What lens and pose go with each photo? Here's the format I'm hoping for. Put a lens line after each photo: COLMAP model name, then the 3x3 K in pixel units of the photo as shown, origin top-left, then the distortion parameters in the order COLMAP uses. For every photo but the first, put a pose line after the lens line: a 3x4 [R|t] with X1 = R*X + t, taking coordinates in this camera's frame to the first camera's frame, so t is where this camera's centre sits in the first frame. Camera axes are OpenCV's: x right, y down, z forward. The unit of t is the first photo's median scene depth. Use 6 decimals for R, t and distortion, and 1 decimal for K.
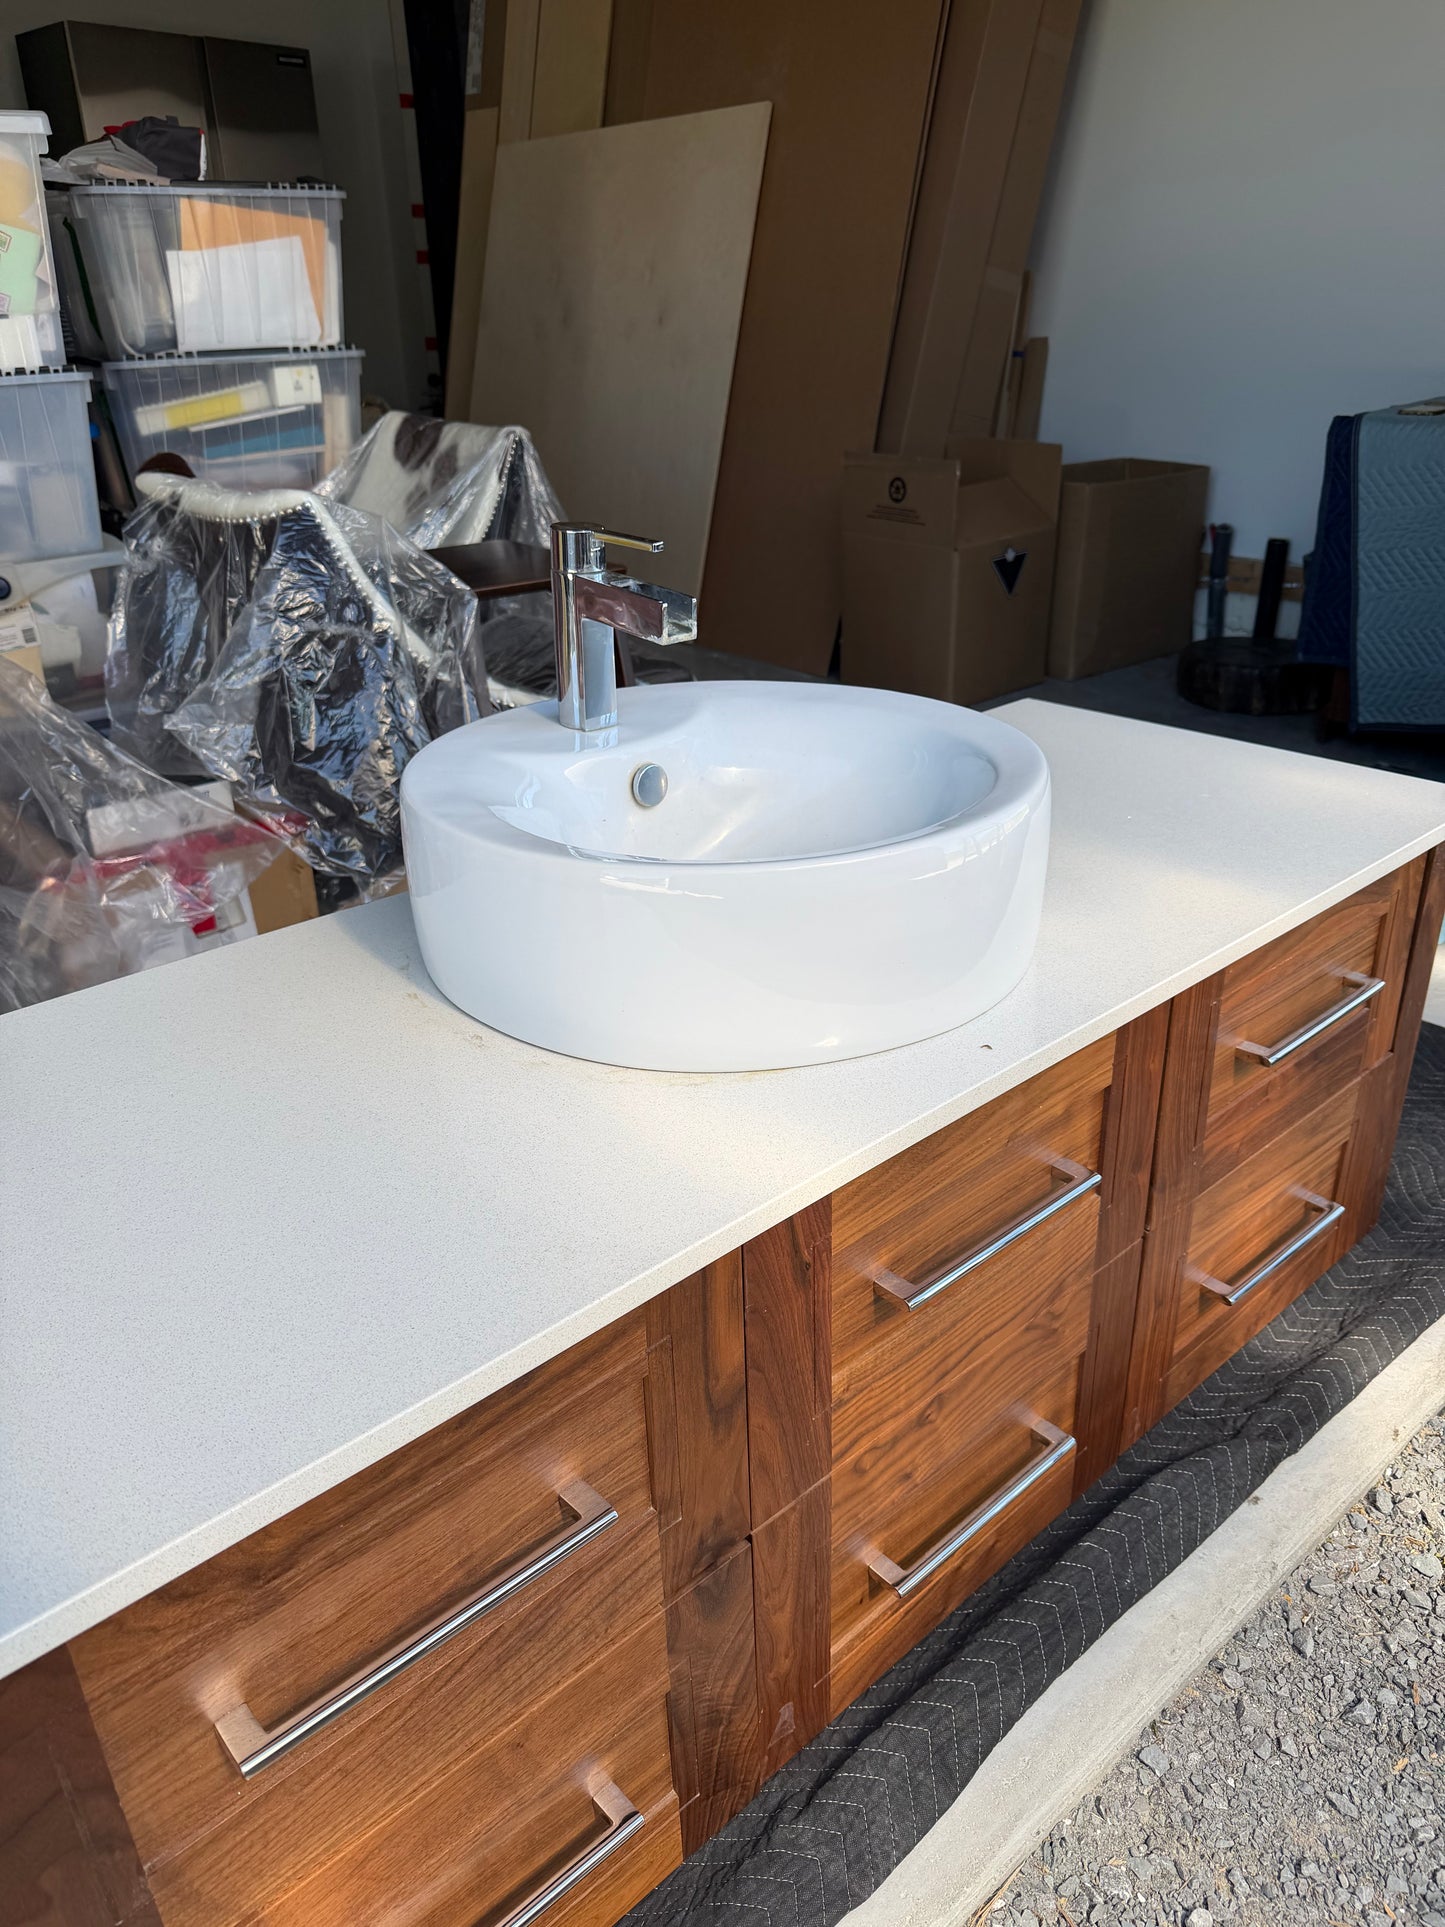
lens RADIAL K [[1379.6, 0, 729.3], [0, 1379.6, 956.0], [0, 0, 1]] dist [0.006581, -0.017037]
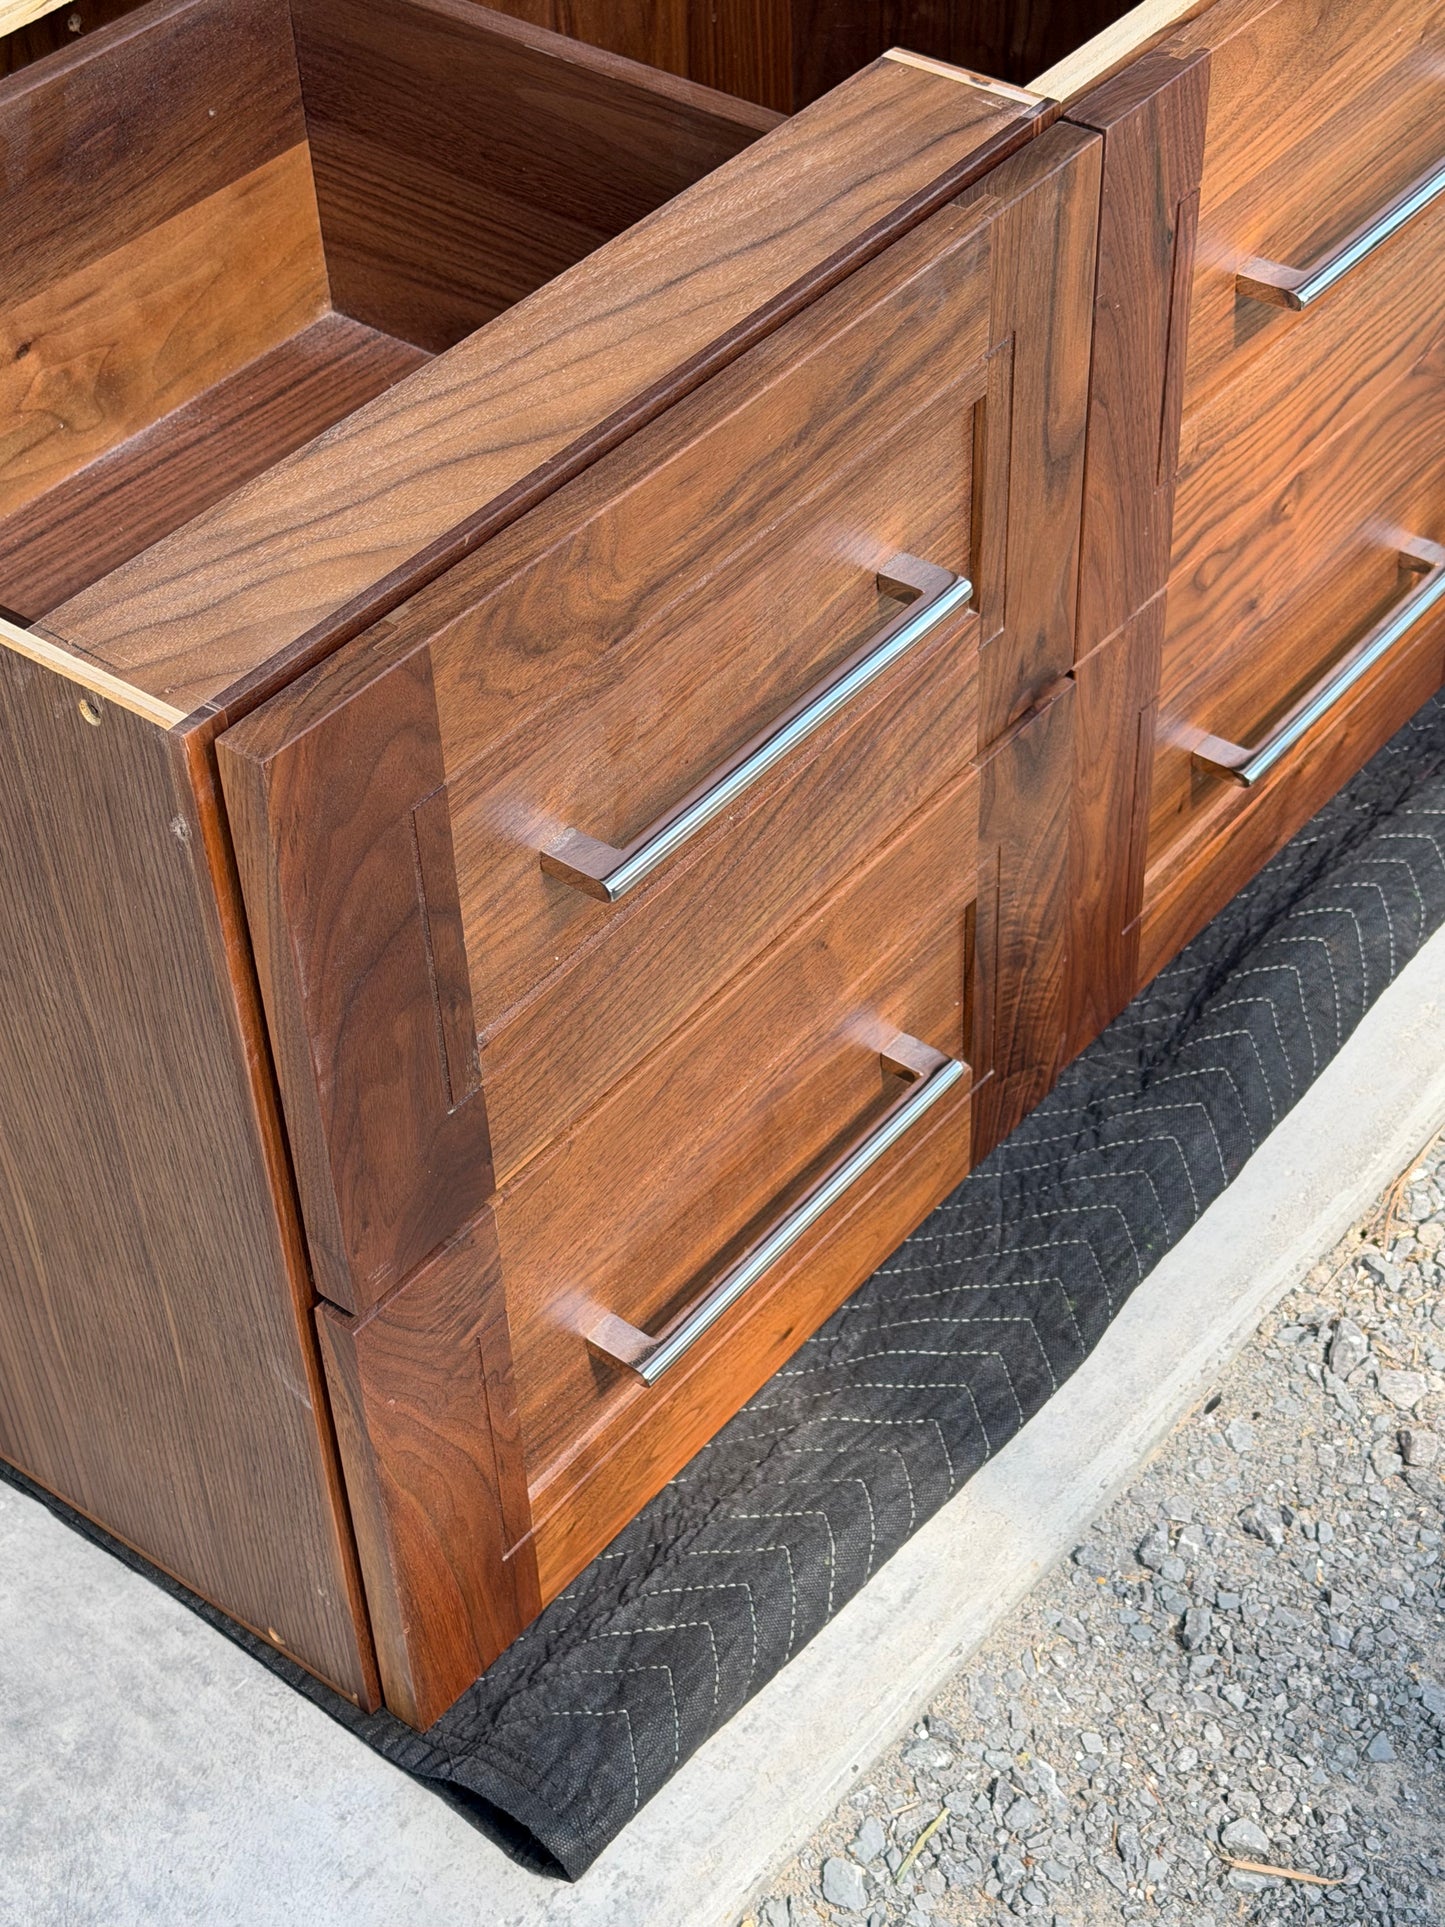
lens RADIAL K [[3123.8, 0, 721.0], [0, 3123.8, 942.0], [0, 0, 1]] dist [0.161702, -0.093395]
pose [[0.985950, -0.116259, 0.119941, -0.158280], [0.075500, 0.950677, 0.300855, 0.034220], [-0.149002, -0.287572, 0.946098, -0.201735]]
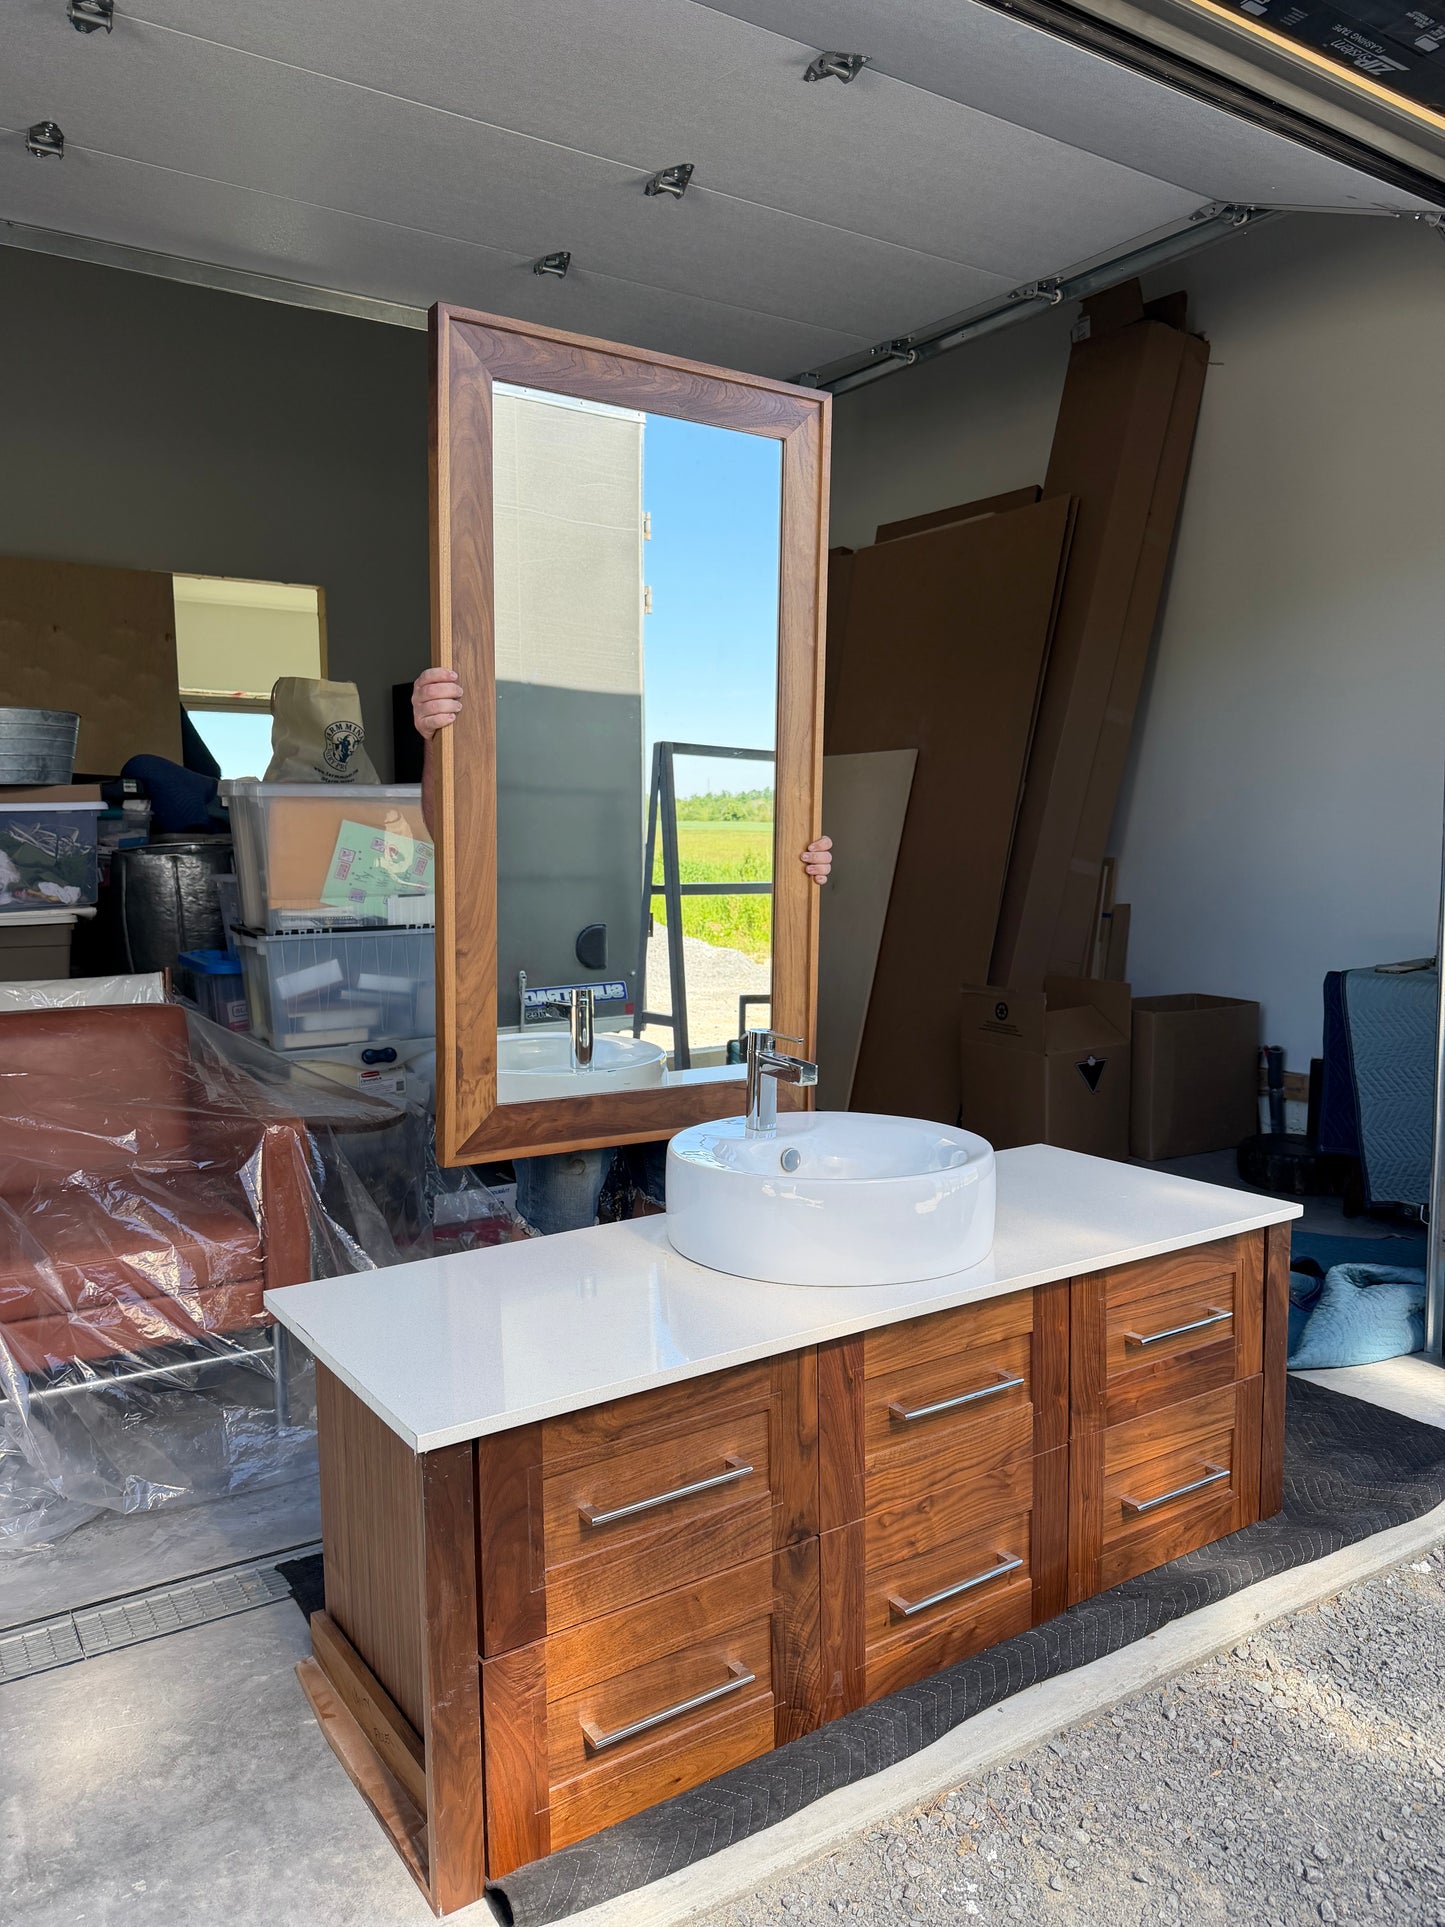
lens RADIAL K [[1383.2, 0, 722.5], [0, 1383.2, 963.5], [0, 0, 1]] dist [0.001541, -0.005830]
pose [[0.990428, 0.028867, -0.134979, 0.054182], [-0.073404, 0.938300, -0.337941, 0.151126], [0.116896, 0.344614, 0.931438, -0.494375]]
